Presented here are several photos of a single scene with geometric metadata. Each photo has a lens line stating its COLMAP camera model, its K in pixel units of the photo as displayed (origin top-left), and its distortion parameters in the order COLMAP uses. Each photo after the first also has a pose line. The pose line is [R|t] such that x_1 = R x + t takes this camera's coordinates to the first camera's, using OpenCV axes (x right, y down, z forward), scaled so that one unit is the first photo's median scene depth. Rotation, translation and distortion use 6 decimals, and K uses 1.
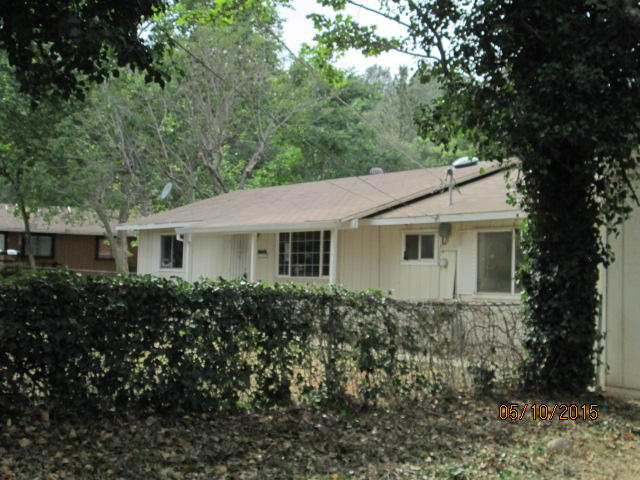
lens RADIAL K [[874.6, 0, 320.0], [0, 874.6, 240.0], [0, 0, 1]] dist [-0.024446, -0.021165]
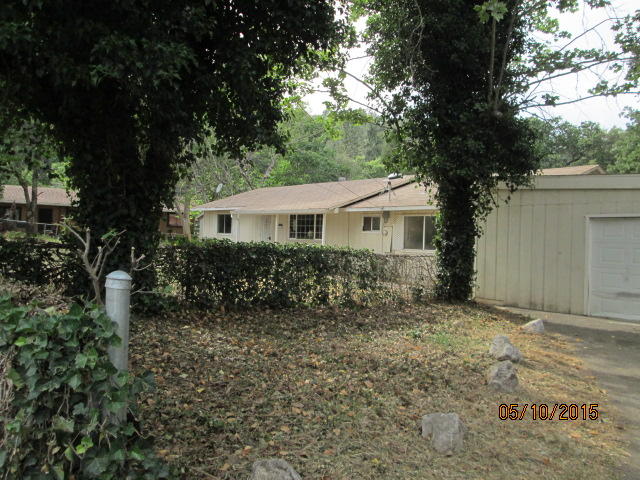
lens RADIAL K [[530.1, 0, 320.0], [0, 530.1, 240.0], [0, 0, 1]] dist [0.003988, 0.000310]
pose [[0.998624, 0.006218, 0.052081, -0.093414], [-0.008675, 0.998853, 0.047090, -0.017002], [-0.051728, -0.047477, 0.997532, -0.182763]]
